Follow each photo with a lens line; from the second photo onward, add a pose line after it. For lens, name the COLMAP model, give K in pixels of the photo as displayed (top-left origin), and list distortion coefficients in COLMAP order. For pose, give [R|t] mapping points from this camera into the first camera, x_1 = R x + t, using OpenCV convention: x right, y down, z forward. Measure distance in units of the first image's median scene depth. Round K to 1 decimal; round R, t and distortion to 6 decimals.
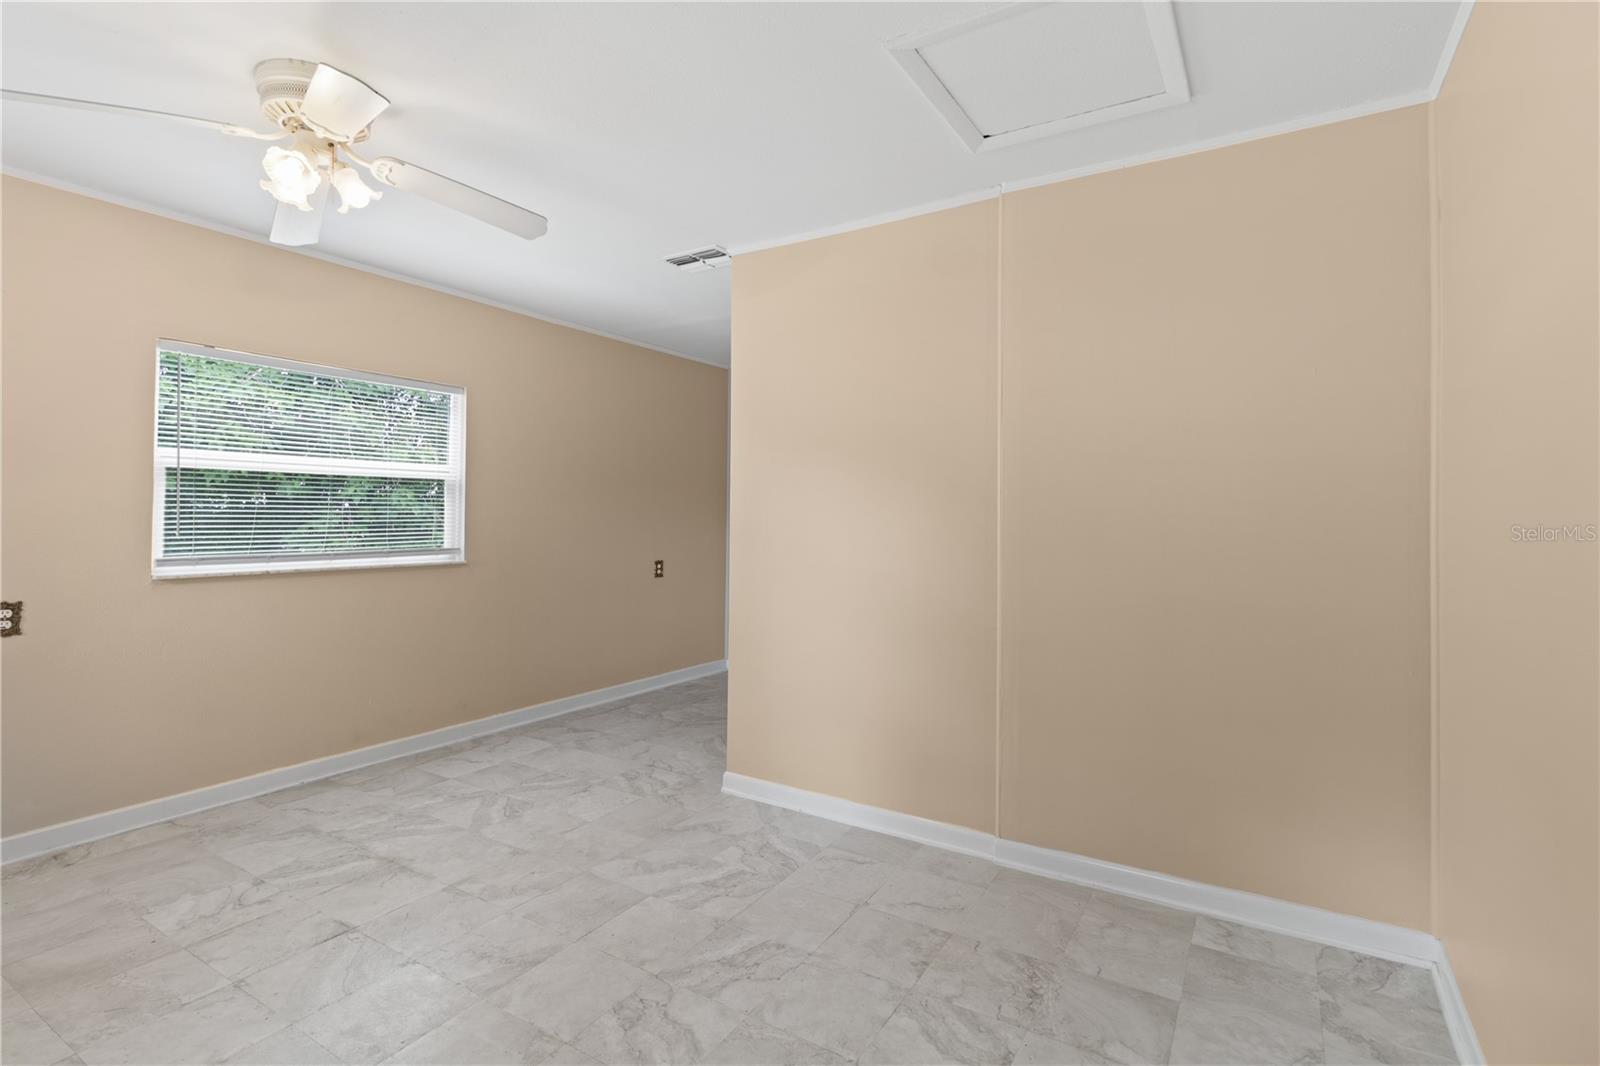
lens RADIAL K [[759.3, 0, 824.3], [0, 759.3, 527.3], [0, 0, 1]] dist [0.008266, 0.000276]
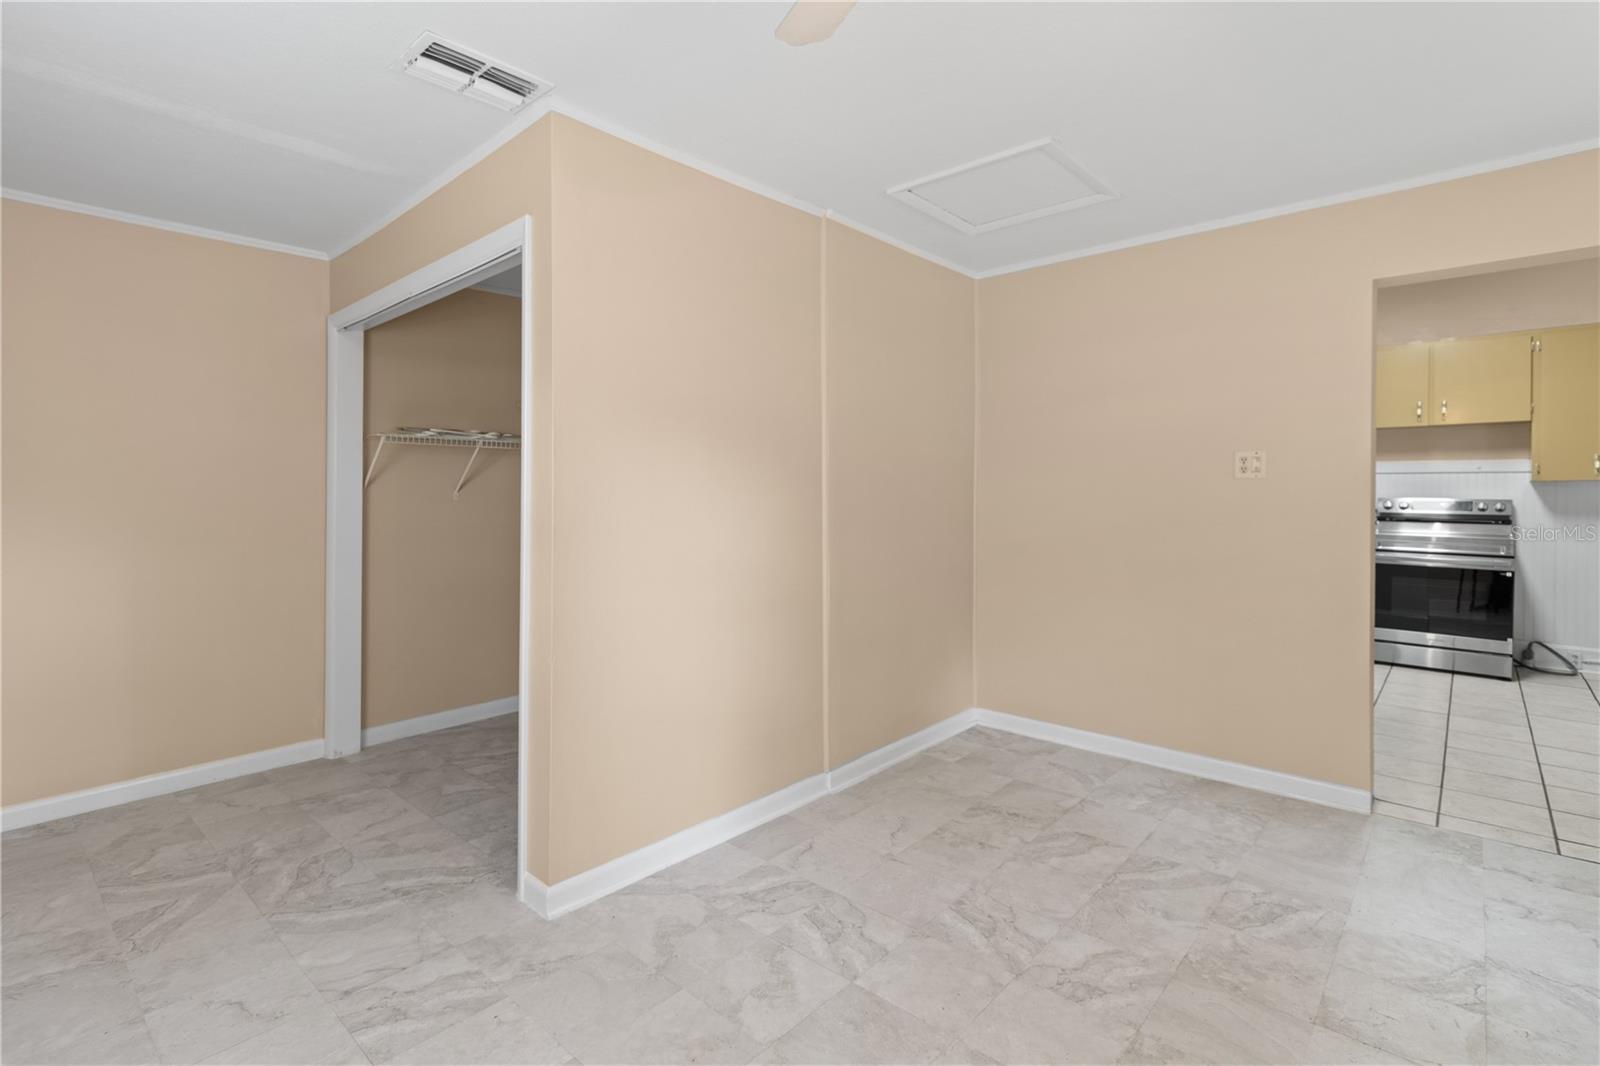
lens RADIAL K [[759.3, 0, 795.5], [0, 759.3, 518.1], [0, 0, 1]] dist [0.008266, 0.000276]
pose [[0.191029, -0.040041, 0.980767, -0.896601], [0.025559, 0.999032, 0.035809, -0.024199], [-0.981252, 0.018227, 0.191867, 0.807609]]
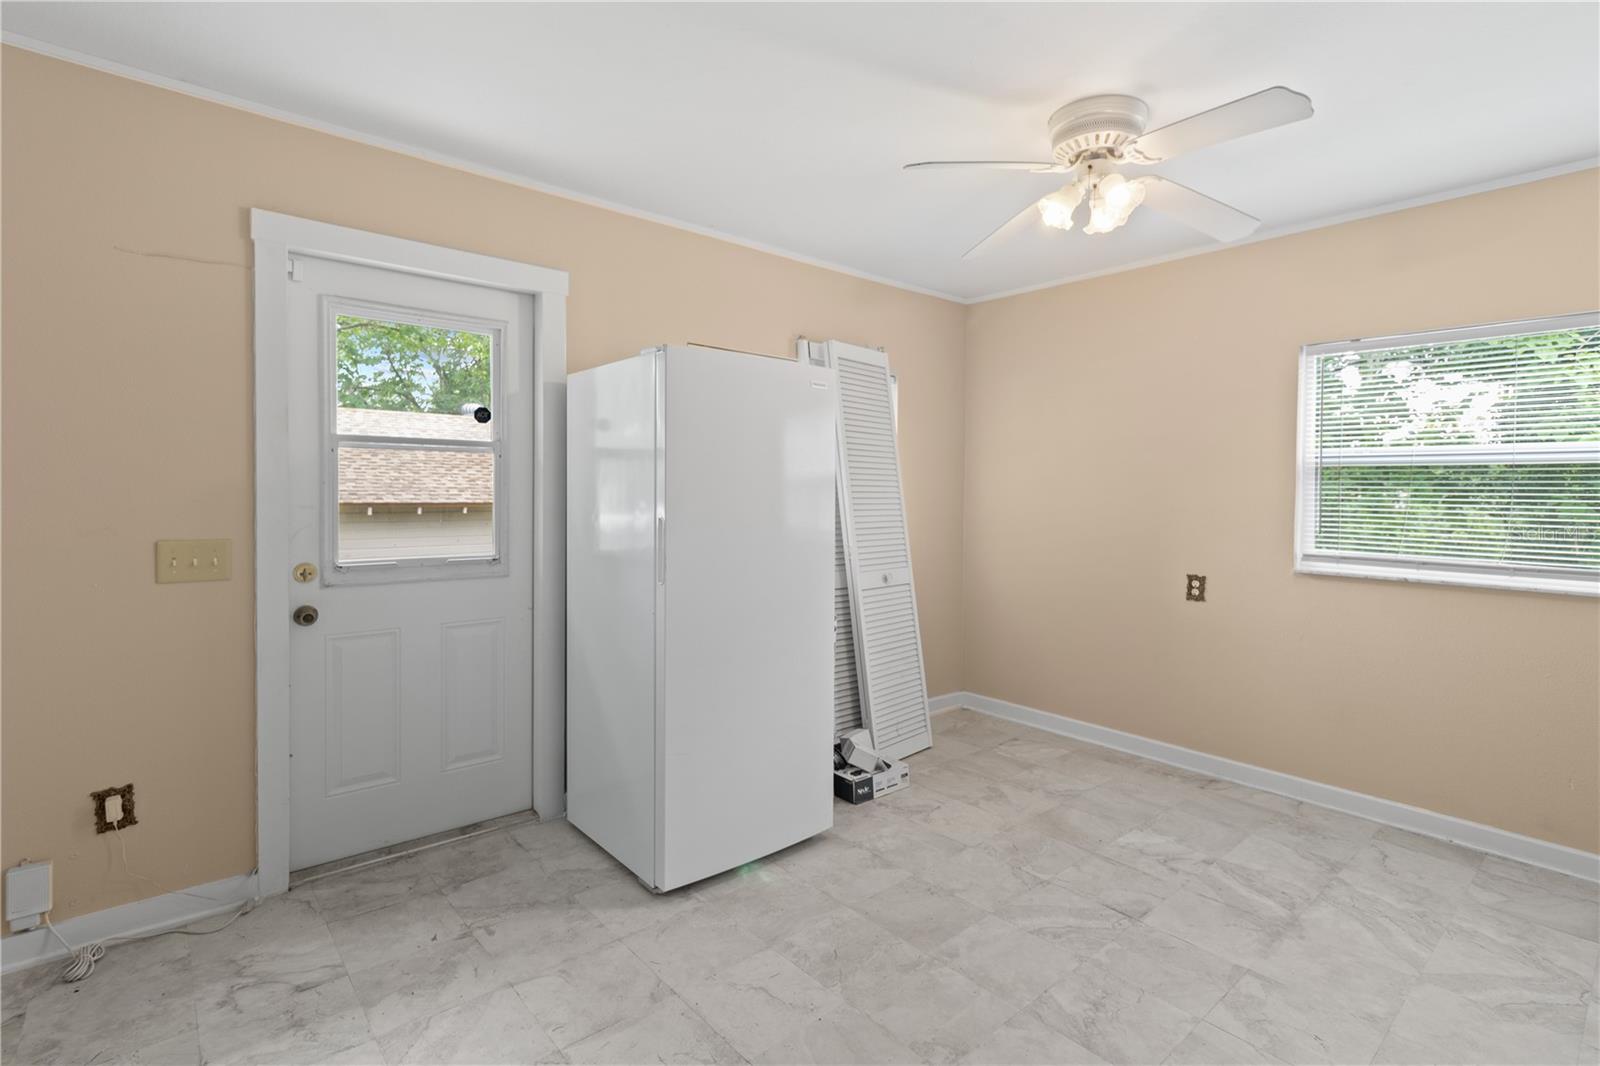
lens RADIAL K [[759.3, 0, 808.6], [0, 759.3, 527.5], [0, 0, 1]] dist [0.008266, 0.000276]
pose [[-0.313819, 0.026227, -0.949120, 0.382362], [-0.033748, 0.998679, 0.038755, -0.014623], [0.948883, 0.044193, -0.312520, 0.725487]]
